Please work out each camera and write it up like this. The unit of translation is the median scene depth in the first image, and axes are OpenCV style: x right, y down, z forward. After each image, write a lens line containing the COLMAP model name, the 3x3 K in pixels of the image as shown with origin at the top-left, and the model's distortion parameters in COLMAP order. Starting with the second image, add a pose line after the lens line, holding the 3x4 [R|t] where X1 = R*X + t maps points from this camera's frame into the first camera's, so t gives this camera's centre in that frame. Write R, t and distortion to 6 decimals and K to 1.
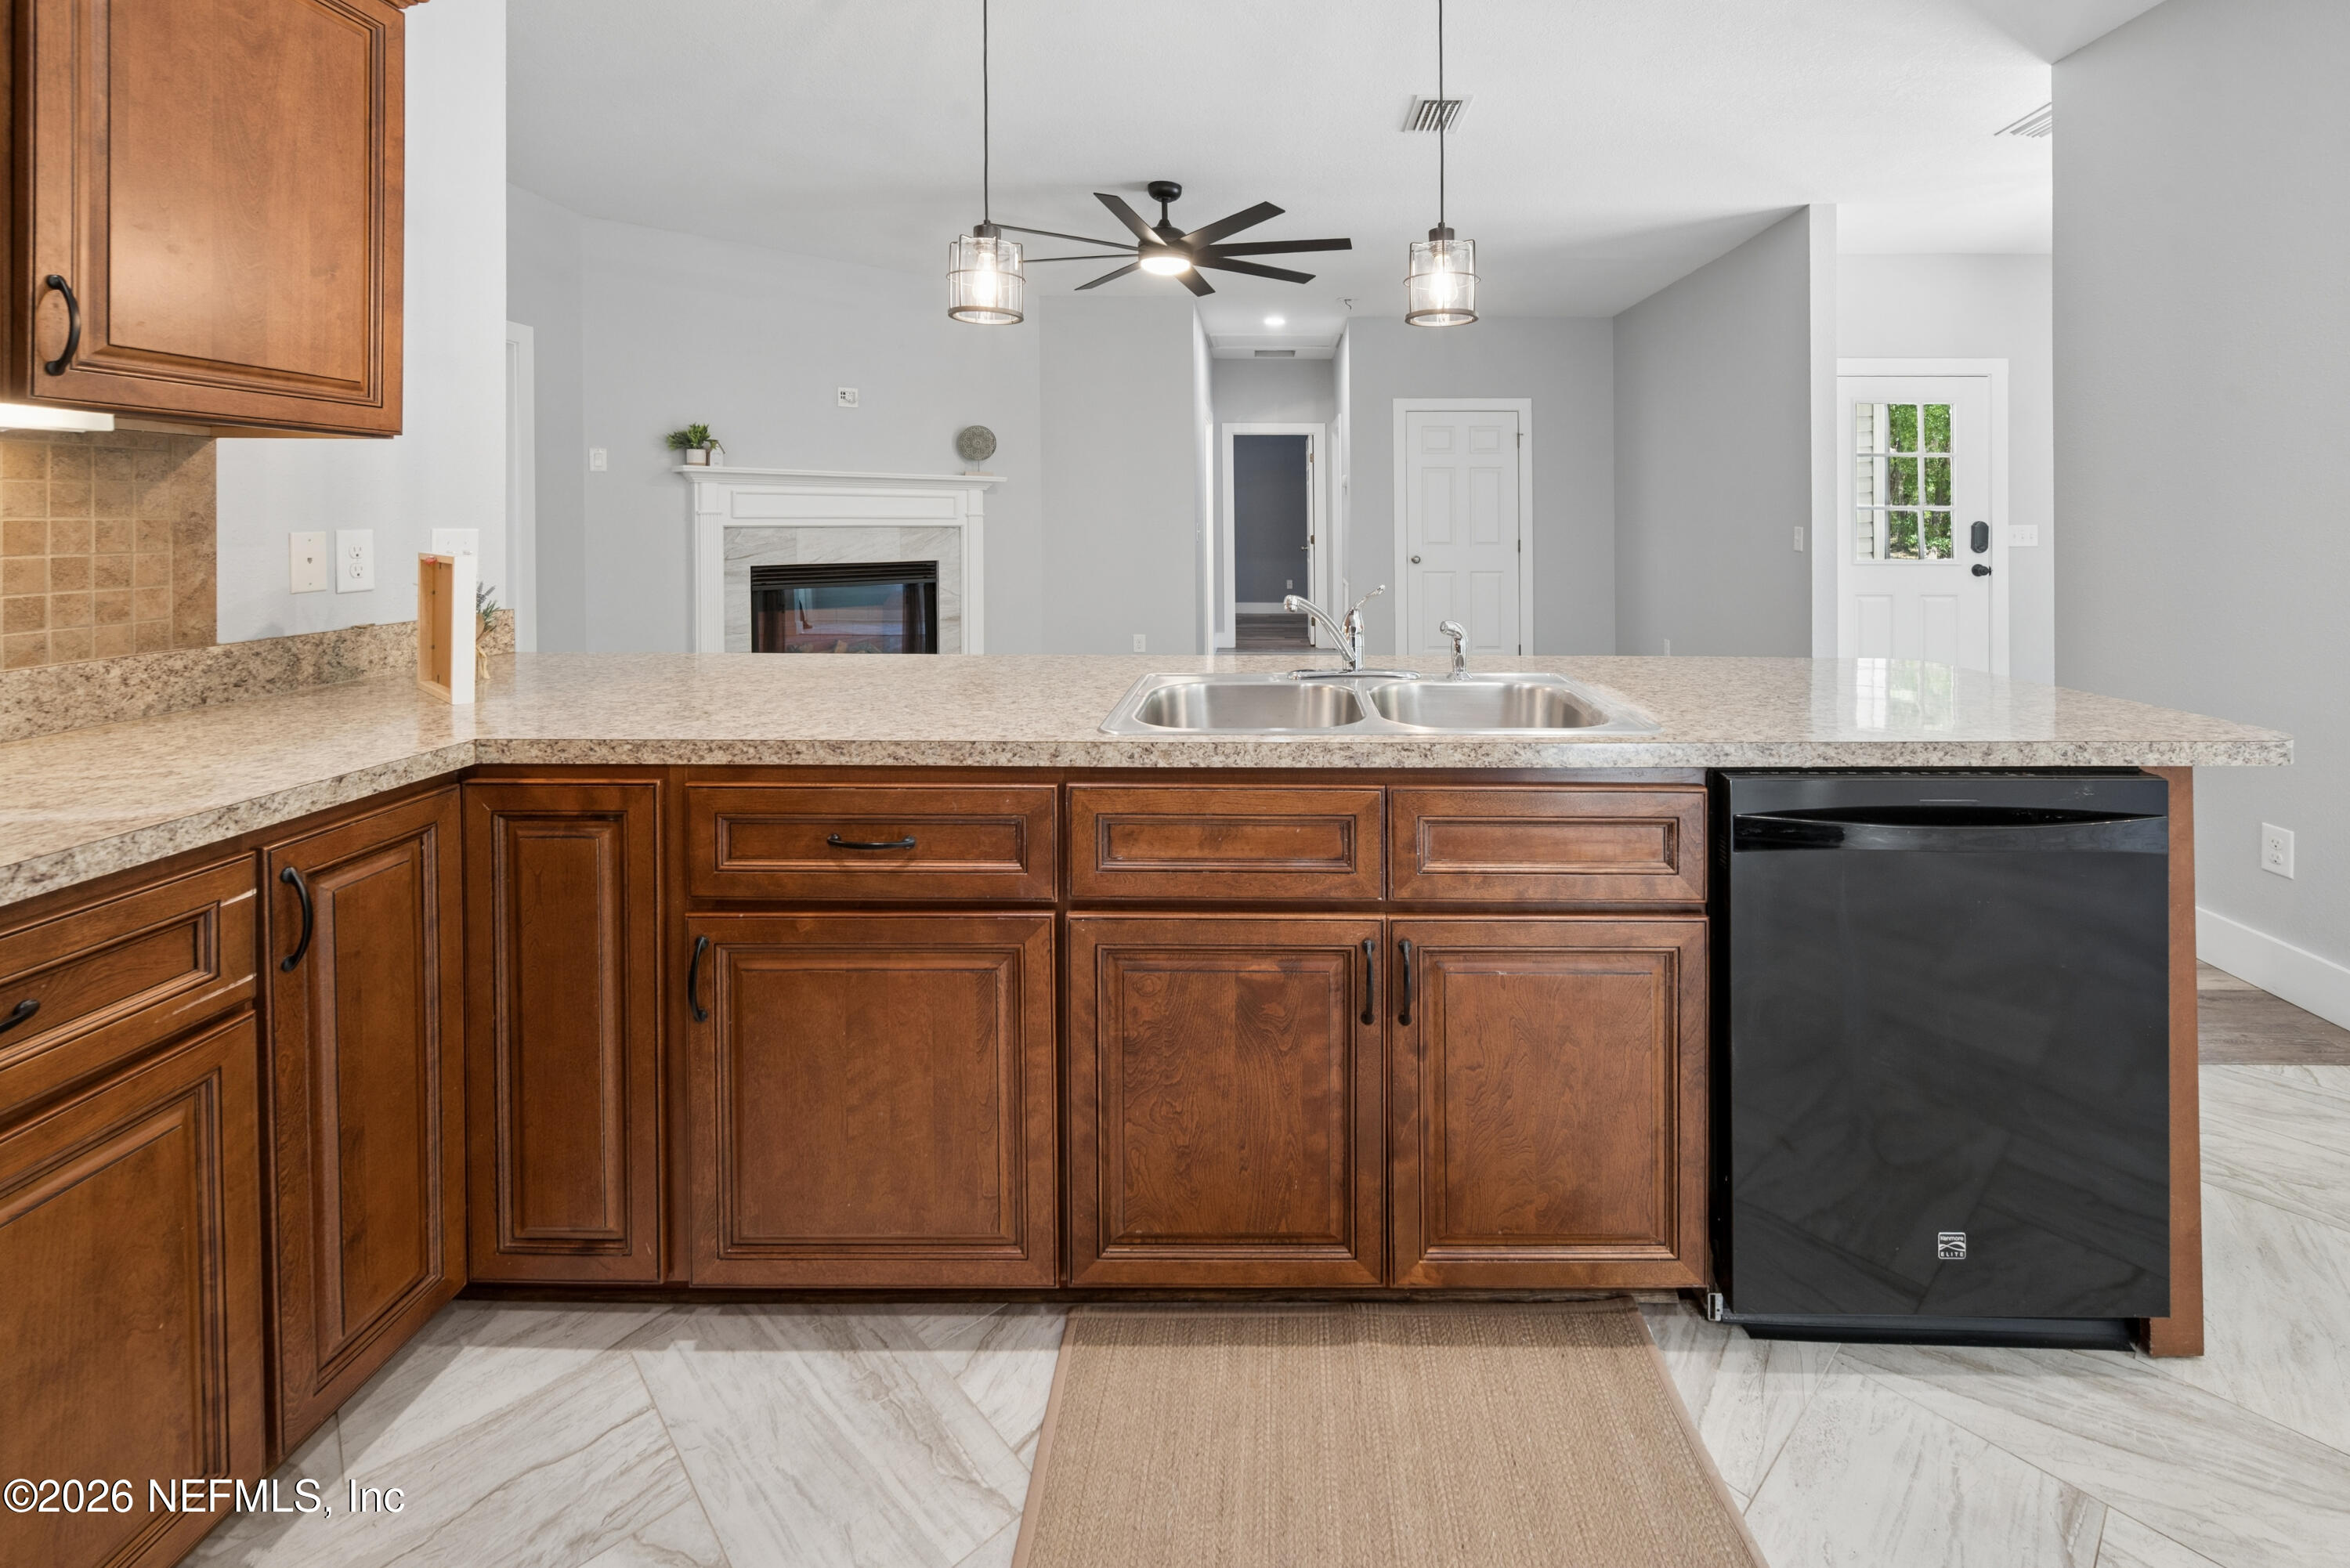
lens RADIAL K [[1000.2, 0, 1252.4], [0, 1000.2, 531.6], [0, 0, 1]] dist [-0.000800, -0.000352]
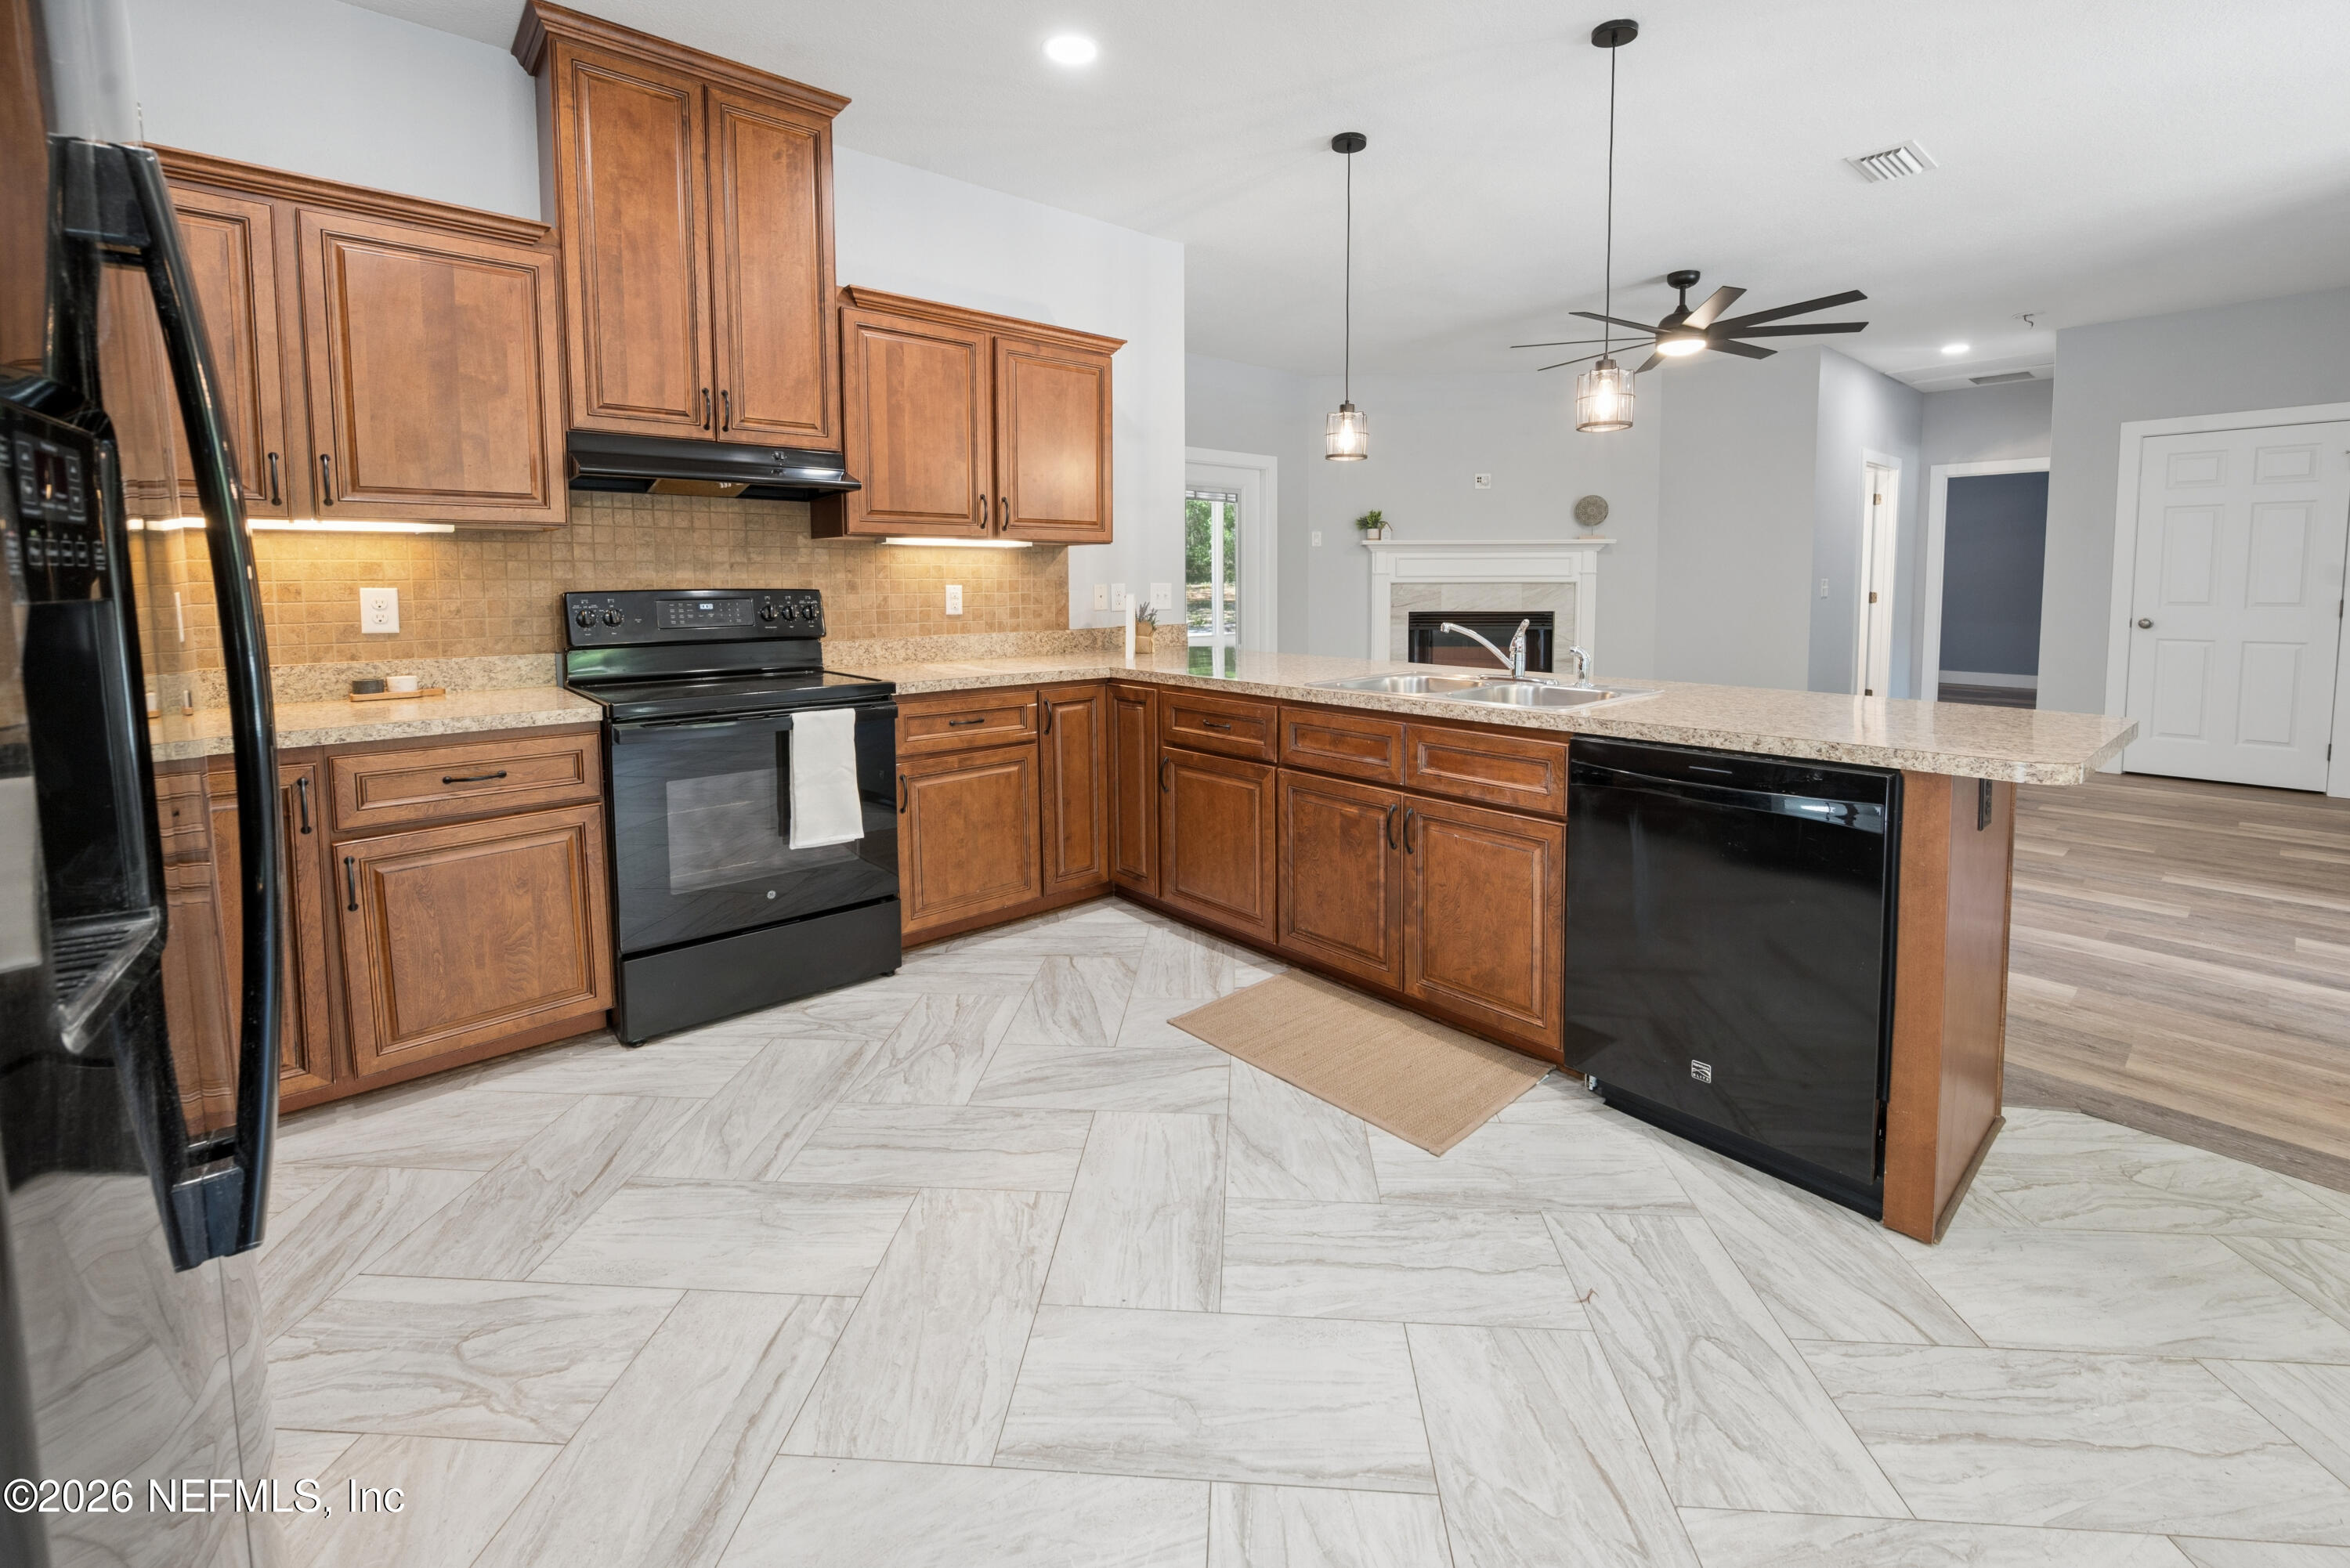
lens RADIAL K [[976.3, 0, 1175.5], [0, 976.3, 660.4], [0, 0, 1]] dist [-0.001339, 0.000891]
pose [[0.655073, 0.057964, -0.753339, 1.027304], [-0.002904, 0.997239, 0.074205, 0.009202], [0.755560, -0.046422, 0.653433, -0.410447]]
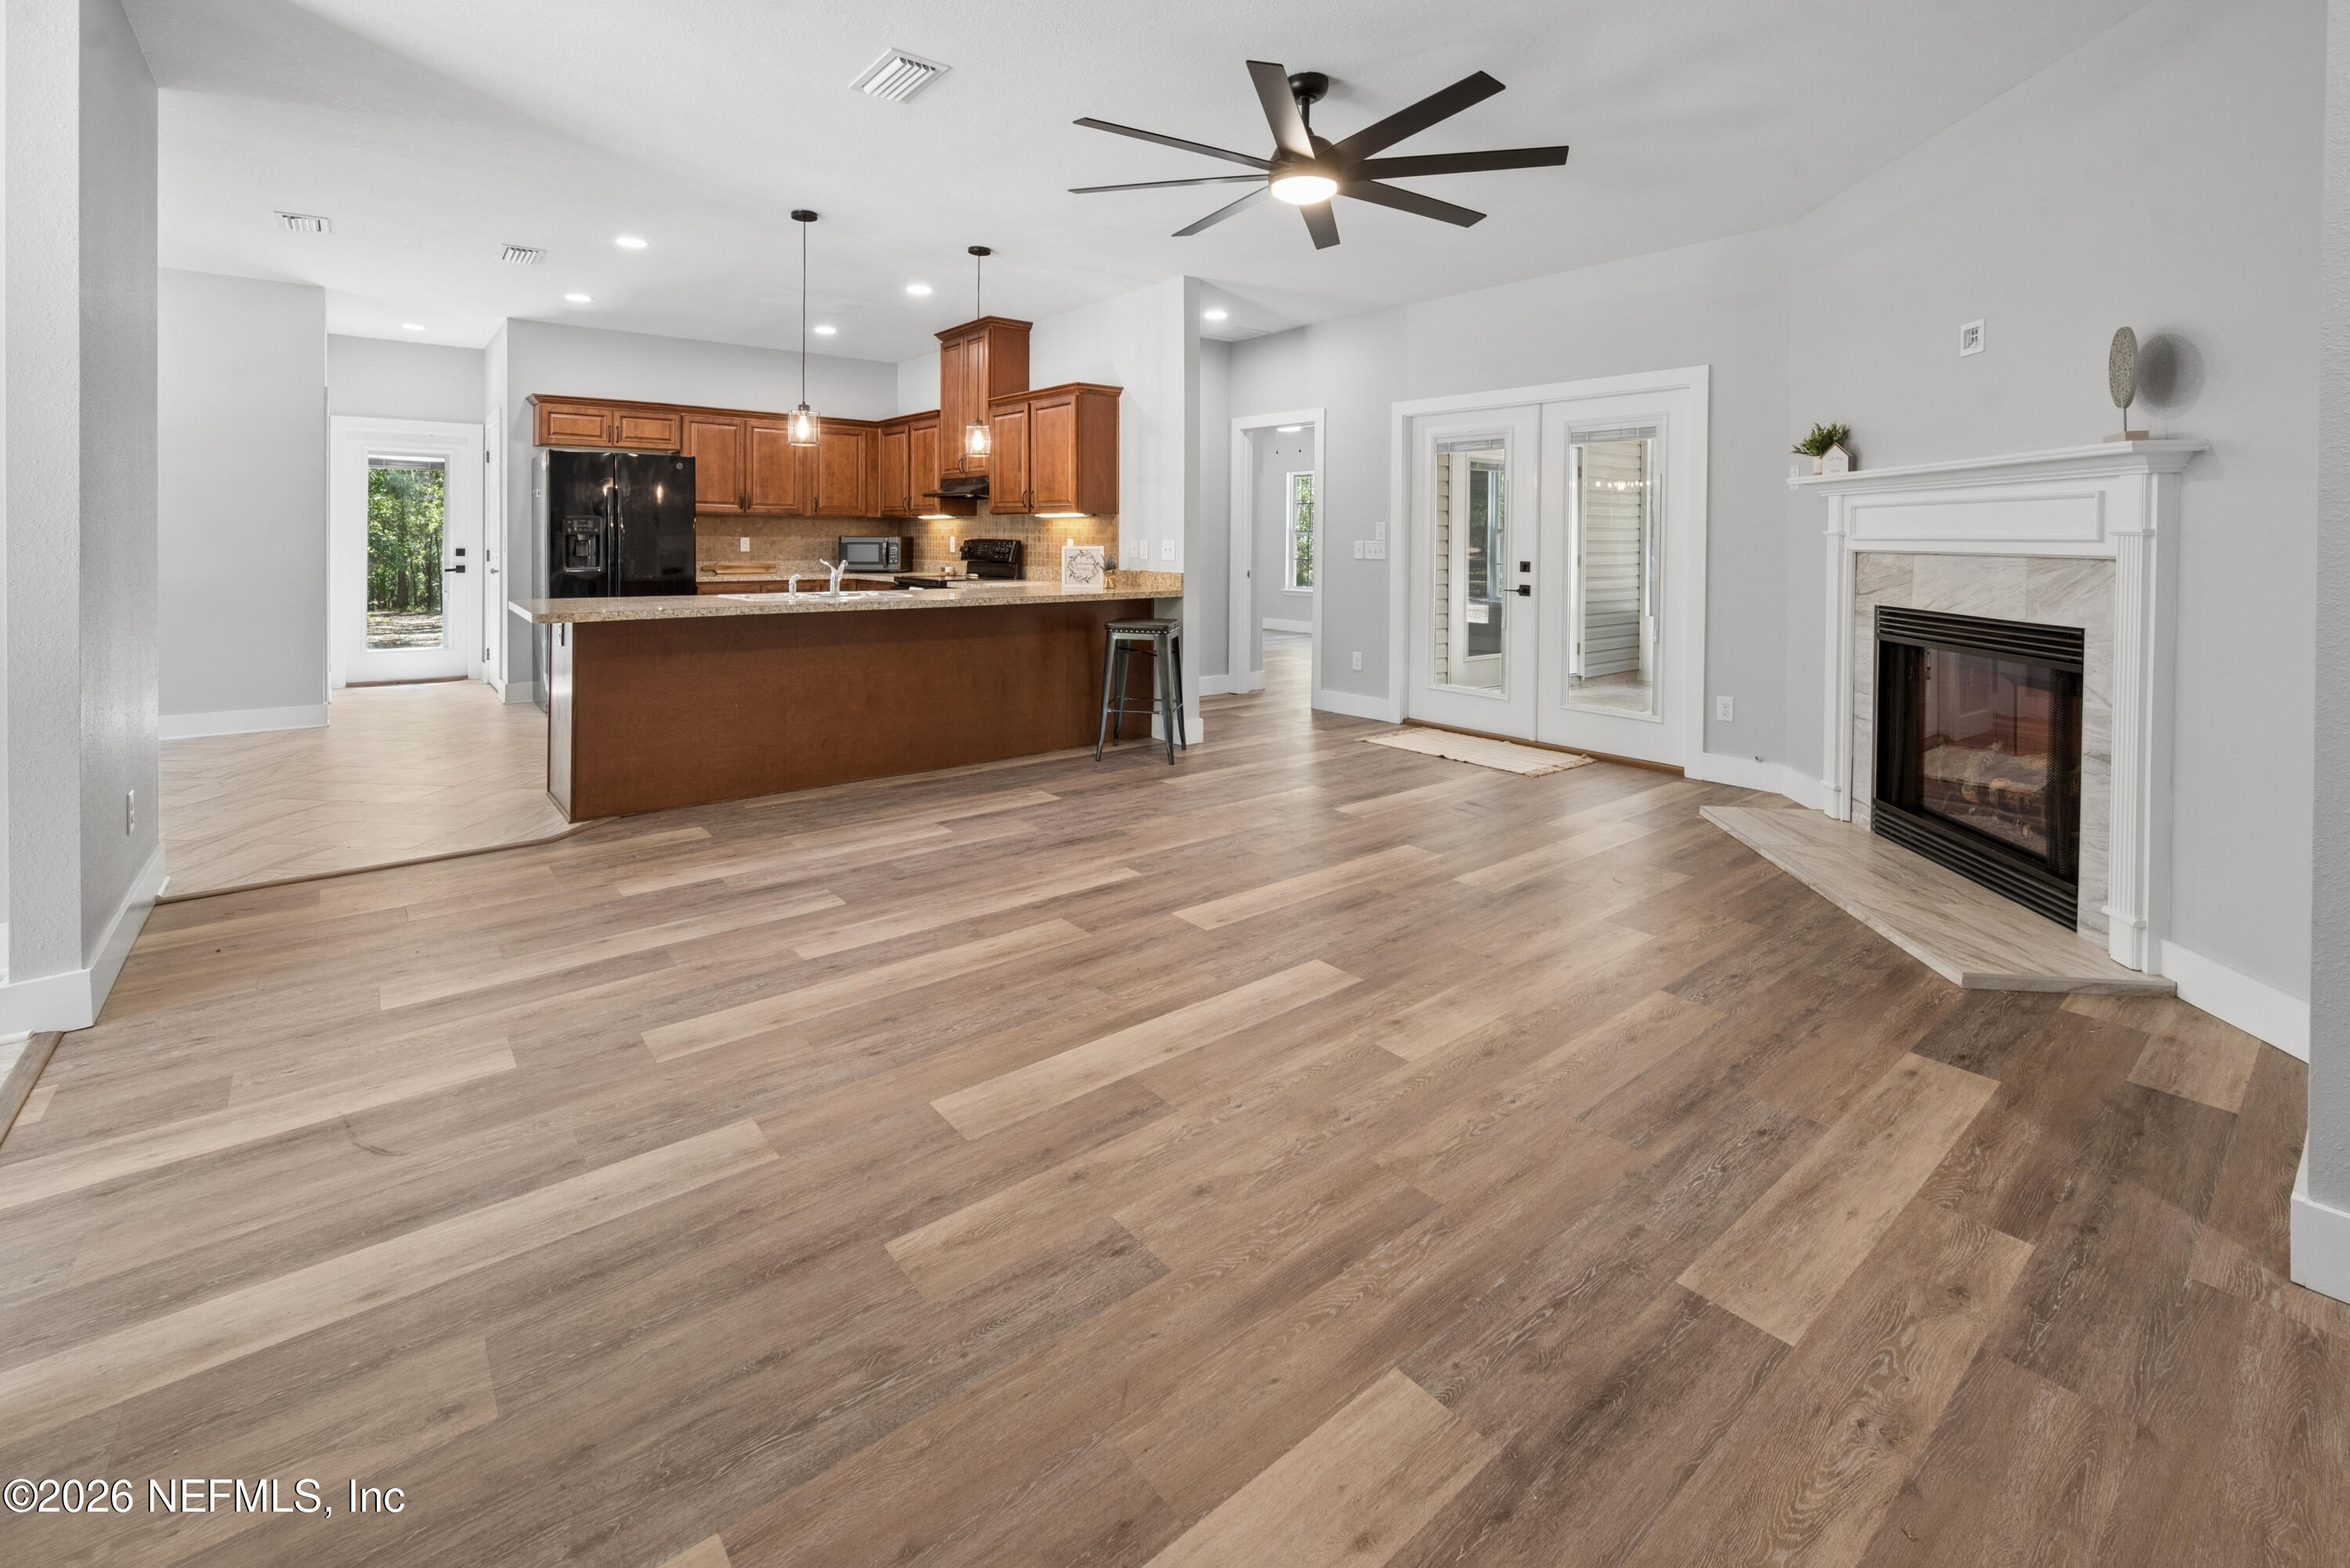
lens RADIAL K [[1000.2, 0, 1182.7], [0, 1000.2, 569.2], [0, 0, 1]] dist [-0.000800, -0.000352]
pose [[-0.767277, 0.012863, -0.641187, 1.232236], [-0.016436, 0.999076, 0.039711, -0.044425], [0.641106, 0.041008, -0.766356, 4.265928]]
